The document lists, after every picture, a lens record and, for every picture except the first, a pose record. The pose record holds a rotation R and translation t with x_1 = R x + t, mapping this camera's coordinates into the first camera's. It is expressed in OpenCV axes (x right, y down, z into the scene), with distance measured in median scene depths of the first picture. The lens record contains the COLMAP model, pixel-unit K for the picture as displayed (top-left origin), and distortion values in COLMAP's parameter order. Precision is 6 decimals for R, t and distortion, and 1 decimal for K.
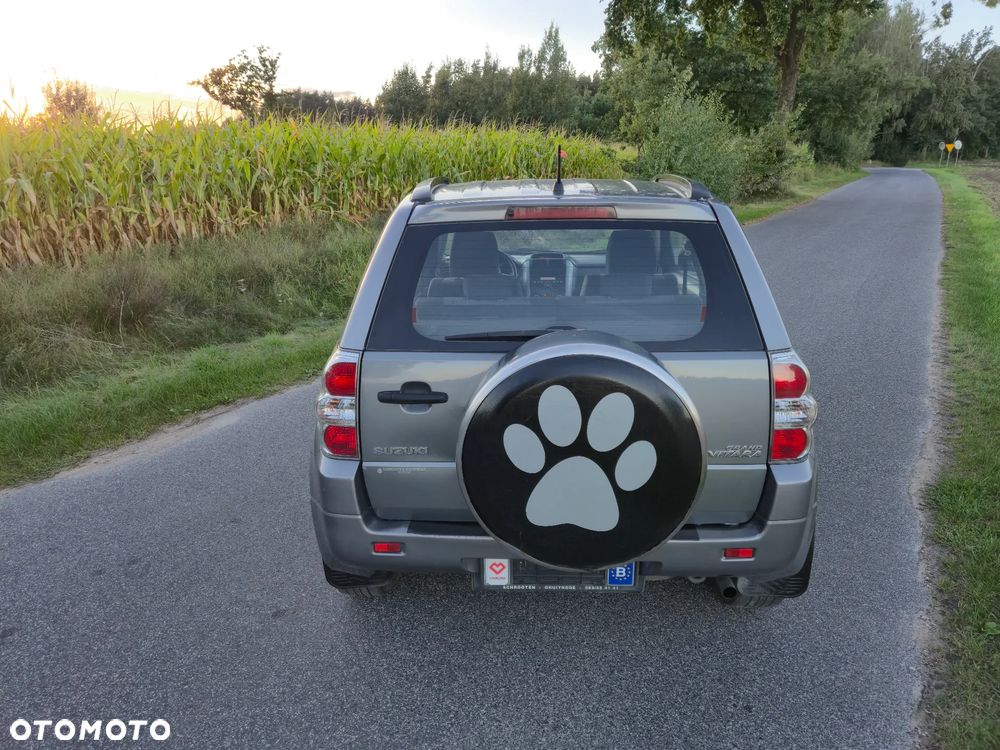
lens RADIAL K [[674.8, 0, 500.0], [0, 674.8, 375.0], [0, 0, 1]] dist [0.067983, -0.064052]
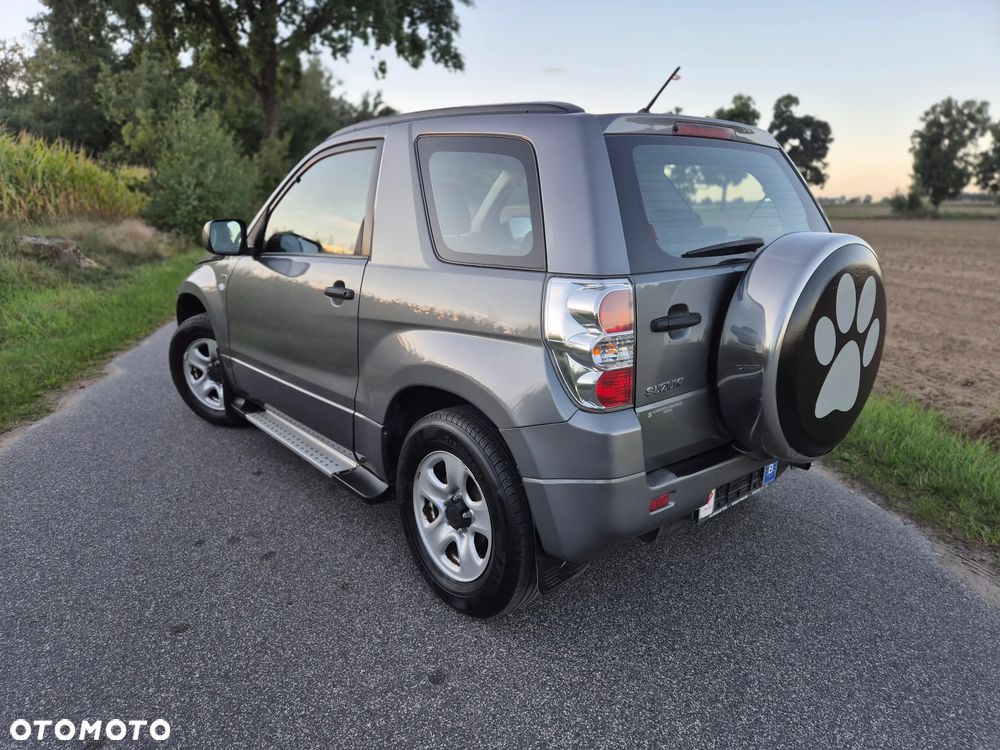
lens RADIAL K [[674.8, 0, 500.0], [0, 674.8, 375.0], [0, 0, 1]] dist [0.067983, -0.064052]
pose [[0.731030, -0.159343, 0.663479, -0.097361], [0.191264, 0.981222, 0.024915, 0.004160], [-0.654991, 0.108686, 0.747780, 0.052541]]
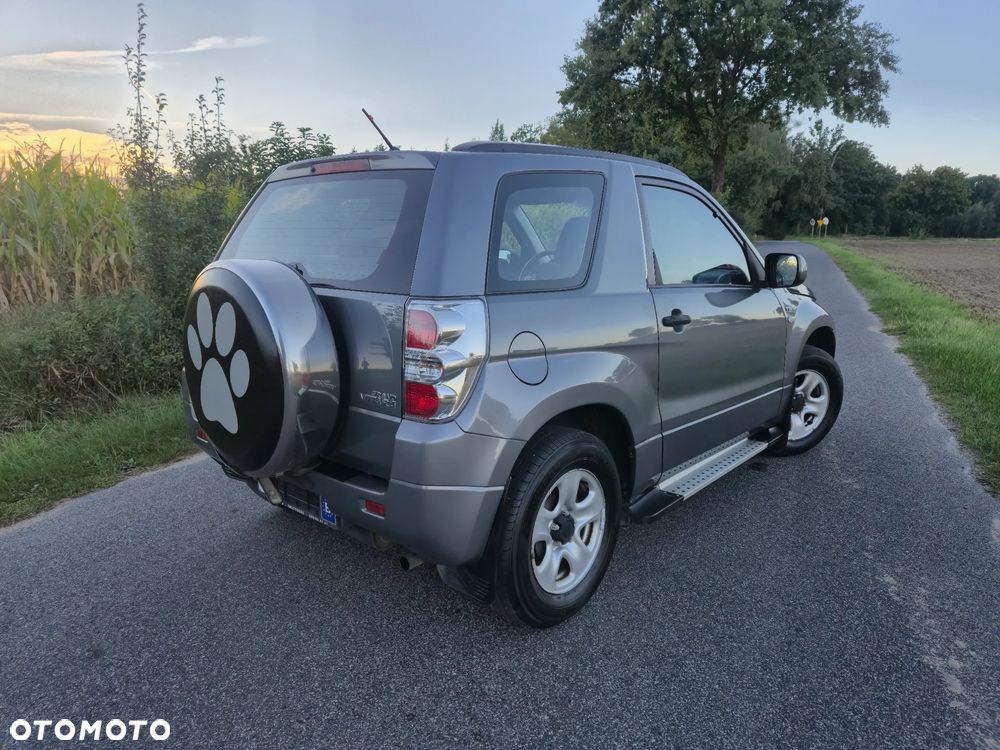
lens RADIAL K [[675.5, 0, 502.5], [0, 675.5, 371.7], [0, 0, 1]] dist [0.068020, -0.064345]
pose [[0.990515, -0.031013, 0.133860, -0.277926], [0.045704, 0.993088, -0.108111, 0.136606], [-0.129581, 0.113203, 0.985086, -0.347166]]
